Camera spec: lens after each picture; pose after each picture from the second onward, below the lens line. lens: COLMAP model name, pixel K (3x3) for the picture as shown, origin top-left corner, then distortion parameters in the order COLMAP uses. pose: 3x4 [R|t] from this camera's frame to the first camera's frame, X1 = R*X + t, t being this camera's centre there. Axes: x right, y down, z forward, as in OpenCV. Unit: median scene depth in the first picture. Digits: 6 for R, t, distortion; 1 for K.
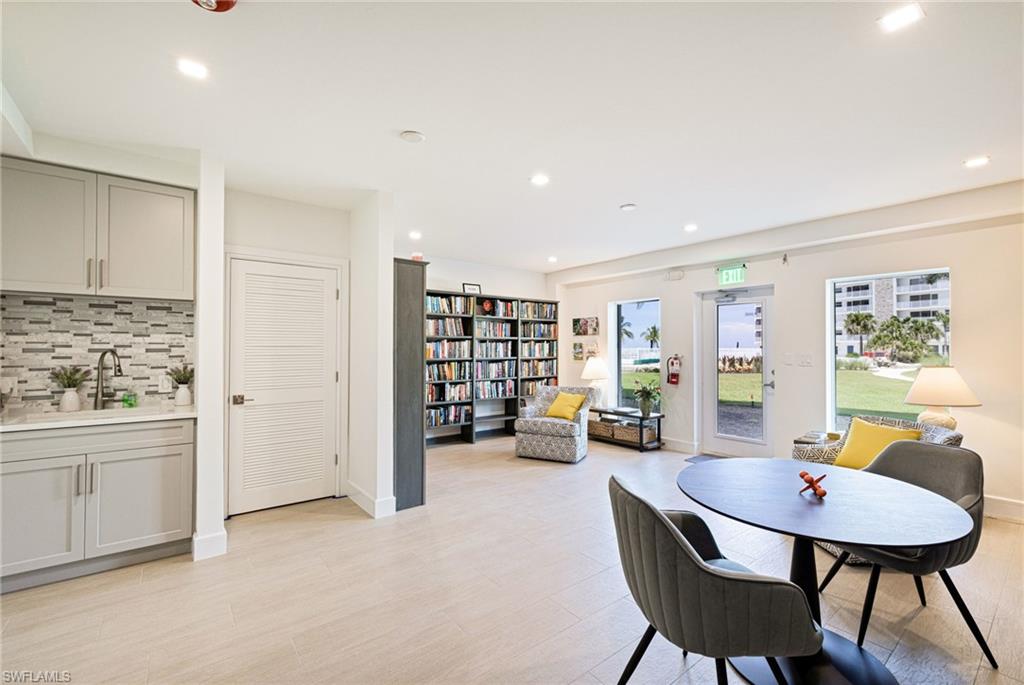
lens RADIAL K [[439.2, 0, 512.0], [0, 439.2, 342.5], [0, 0, 1]] dist [-0.000695, -0.000251]
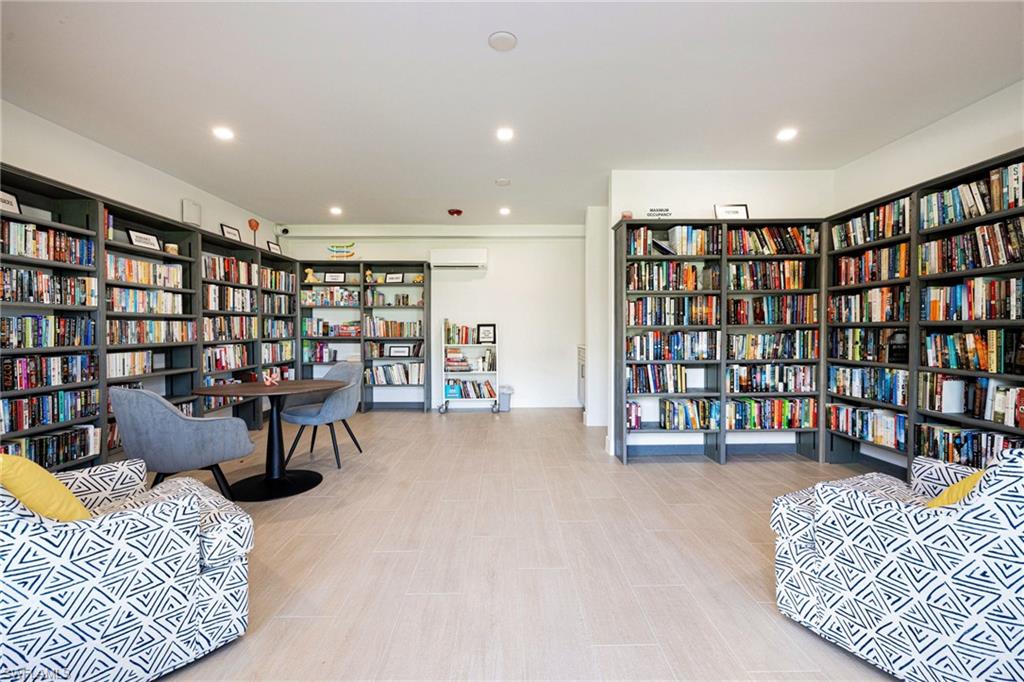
lens RADIAL K [[439.2, 0, 512.0], [0, 439.2, 341.0], [0, 0, 1]] dist [-0.000695, -0.000251]
pose [[-0.611259, 0.017557, -0.791236, 0.477351], [0.008312, 0.999841, 0.015765, 0.046464], [0.791387, 0.003060, -0.611307, 0.909145]]
